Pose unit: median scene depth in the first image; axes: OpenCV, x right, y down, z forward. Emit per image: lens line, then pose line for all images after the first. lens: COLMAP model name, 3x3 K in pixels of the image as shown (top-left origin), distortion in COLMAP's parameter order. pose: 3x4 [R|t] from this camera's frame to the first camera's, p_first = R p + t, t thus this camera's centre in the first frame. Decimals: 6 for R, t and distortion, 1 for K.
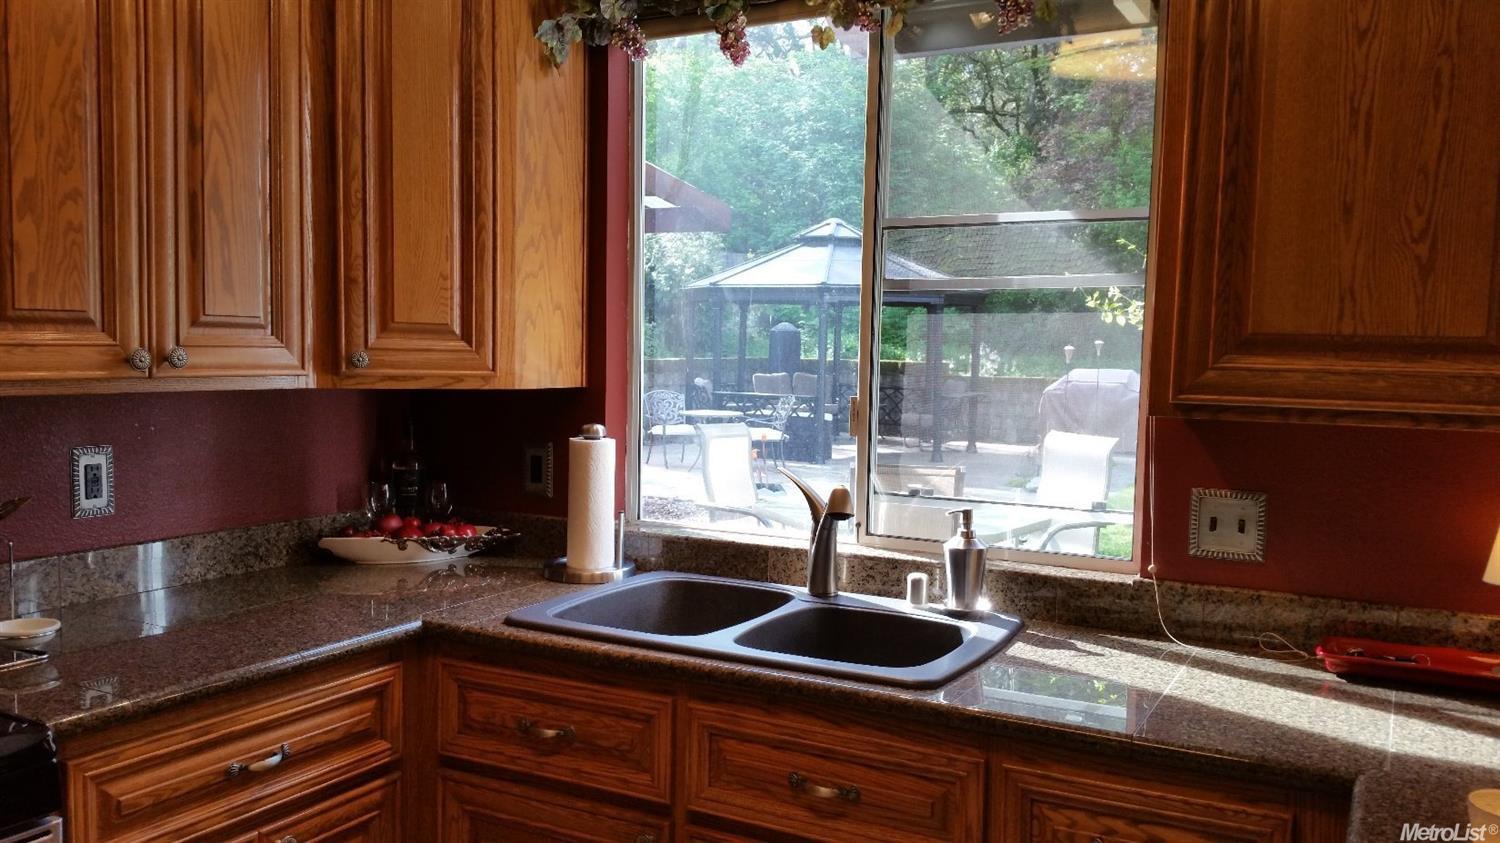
lens RADIAL K [[1209.0, 0, 747.5], [0, 1209.0, 431.2], [0, 0, 1]] dist [0.052262, -0.101970]
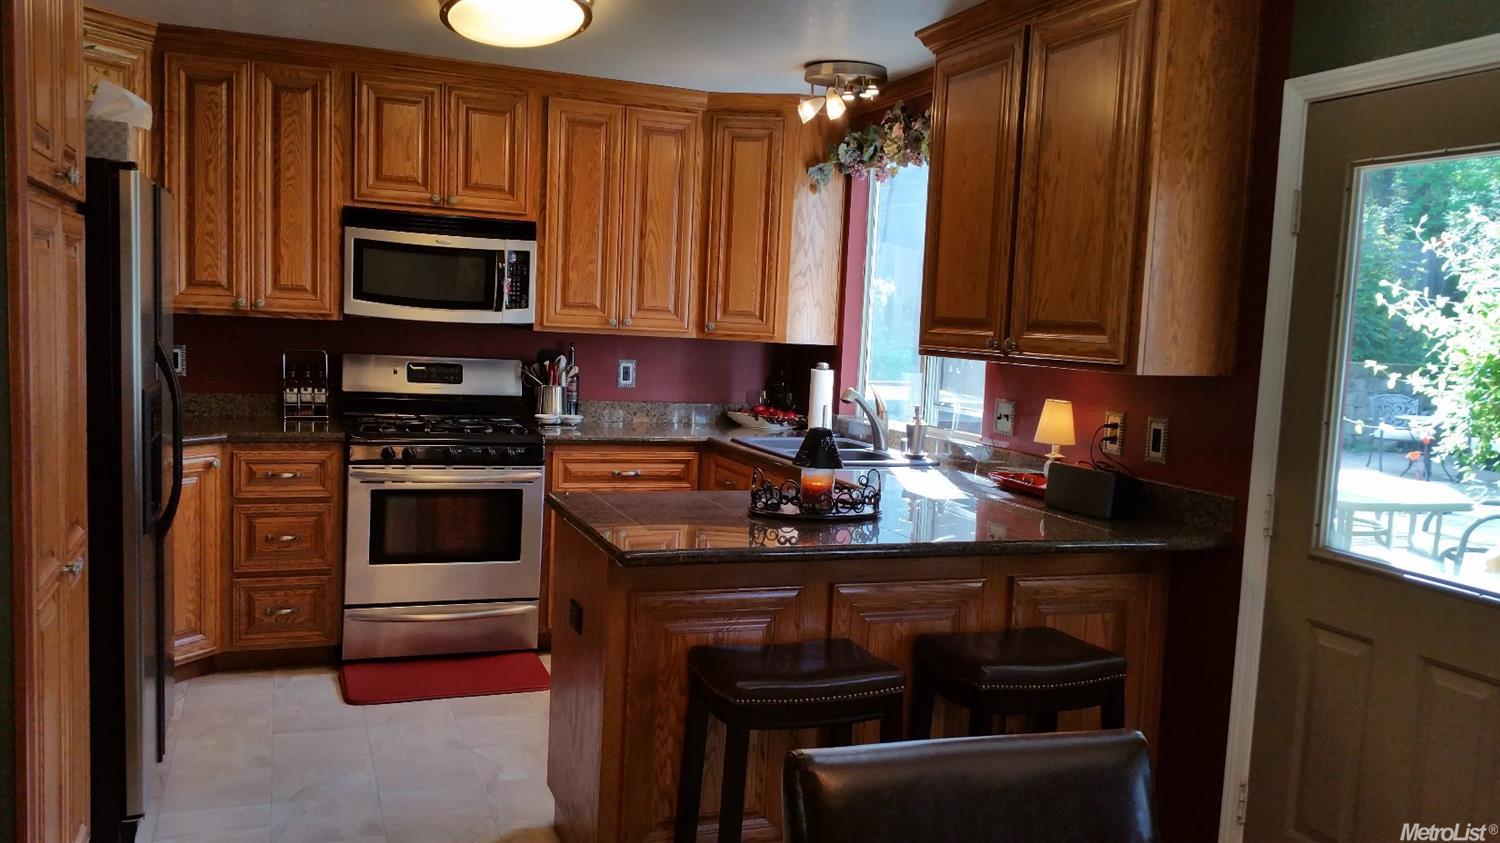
lens RADIAL K [[1209.0, 0, 744.8], [0, 1209.0, 437.0], [0, 0, 1]] dist [0.052262, -0.101970]
pose [[0.743981, 0.079000, -0.663515, 1.298724], [-0.079520, 0.996398, 0.029469, 0.079080], [0.663453, 0.030838, 0.747583, -0.681329]]
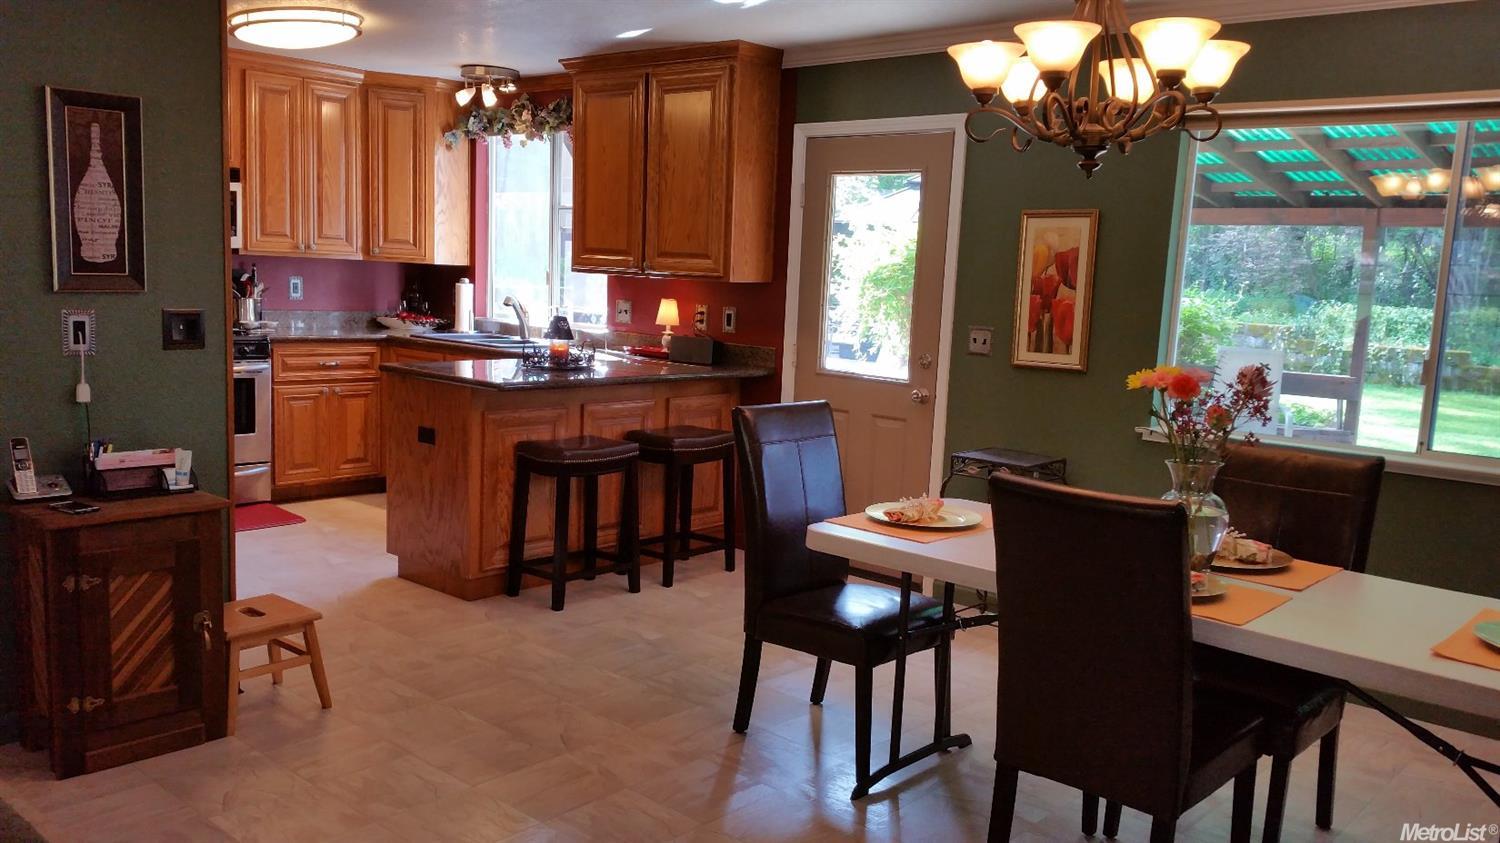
lens RADIAL K [[1209.0, 0, 773.1], [0, 1209.0, 444.1], [0, 0, 1]] dist [0.052262, -0.101970]
pose [[0.974867, 0.058184, -0.215054, 1.360617], [-0.044052, 0.996578, 0.069936, 0.169378], [0.218387, -0.058705, 0.974095, -1.808264]]
